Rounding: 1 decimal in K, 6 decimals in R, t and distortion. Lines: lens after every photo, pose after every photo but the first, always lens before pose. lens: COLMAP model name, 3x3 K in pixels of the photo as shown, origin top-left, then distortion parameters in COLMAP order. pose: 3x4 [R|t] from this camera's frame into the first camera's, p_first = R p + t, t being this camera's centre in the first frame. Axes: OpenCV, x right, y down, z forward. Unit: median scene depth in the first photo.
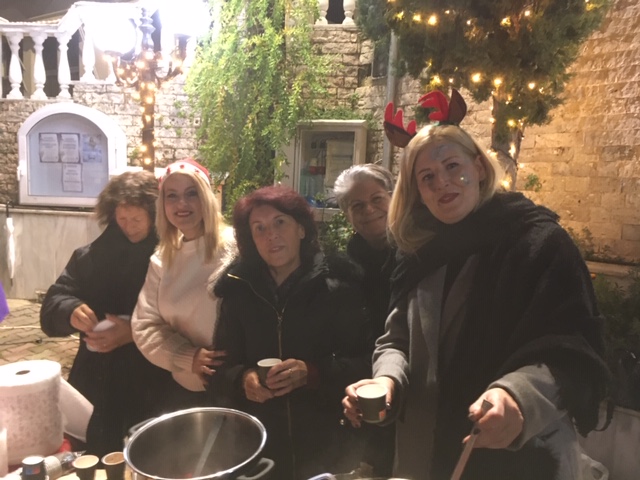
lens RADIAL K [[541.8, 0, 320.0], [0, 541.8, 240.0], [0, 0, 1]] dist [0.084179, -0.112571]
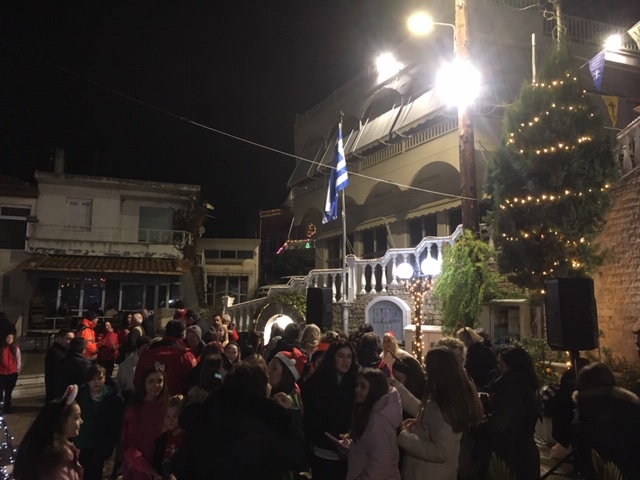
lens RADIAL K [[541.8, 0, 320.0], [0, 541.8, 240.0], [0, 0, 1]] dist [0.084179, -0.112571]
pose [[0.865122, -0.091995, -0.493053, 0.490338], [-0.031295, 0.971219, -0.236122, 0.067807], [0.500585, 0.219704, 0.837344, -1.209510]]
